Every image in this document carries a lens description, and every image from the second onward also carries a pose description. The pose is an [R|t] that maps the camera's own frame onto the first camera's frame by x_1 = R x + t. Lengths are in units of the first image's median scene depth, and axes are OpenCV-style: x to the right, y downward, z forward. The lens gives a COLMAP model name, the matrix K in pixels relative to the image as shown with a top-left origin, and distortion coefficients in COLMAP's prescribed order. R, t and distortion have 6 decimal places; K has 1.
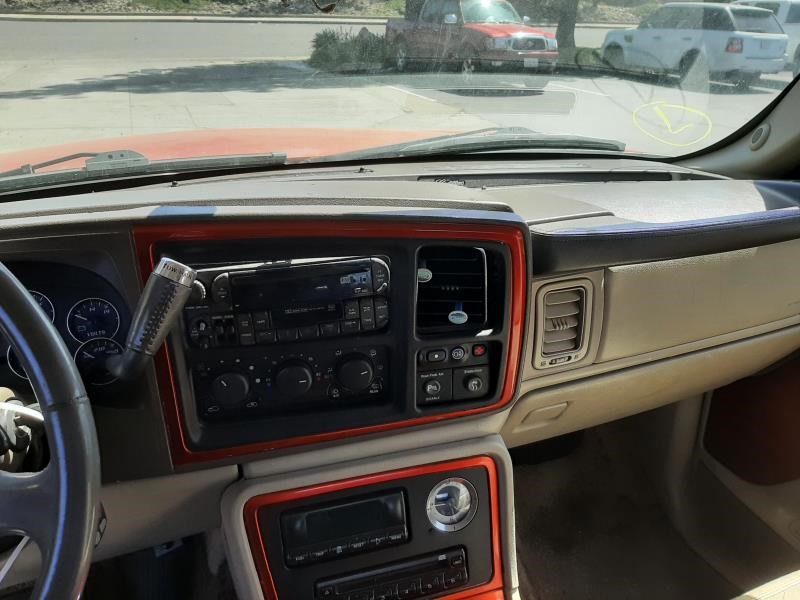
lens RADIAL K [[645.0, 0, 400.0], [0, 645.0, 300.0], [0, 0, 1]] dist [0.093023, -0.199555]
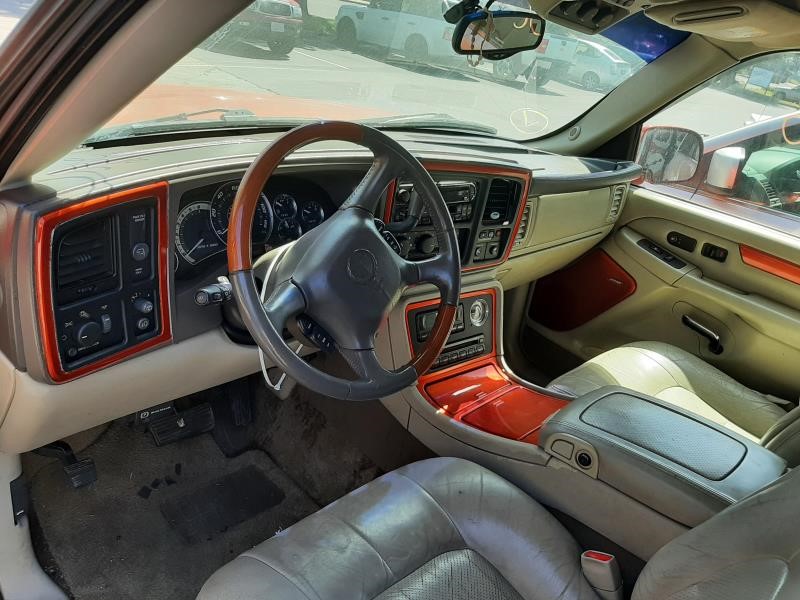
lens RADIAL K [[645.0, 0, 400.0], [0, 645.0, 300.0], [0, 0, 1]] dist [0.093023, -0.199555]
pose [[0.911113, -0.026243, 0.411320, -0.758736], [0.002917, 0.998356, 0.057235, 0.128750], [-0.412146, -0.050947, 0.909692, -0.554357]]
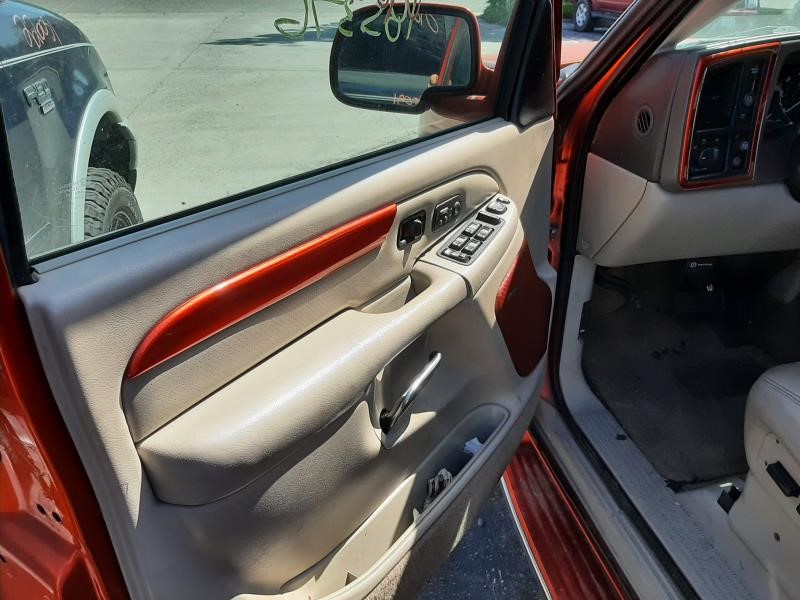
lens RADIAL K [[645.0, 0, 400.0], [0, 645.0, 300.0], [0, 0, 1]] dist [0.093023, -0.199555]
pose [[0.980961, 0.089634, -0.172283, -1.108438], [-0.078131, 0.994308, 0.072444, 0.447489], [0.177796, -0.057604, 0.982380, -0.871058]]
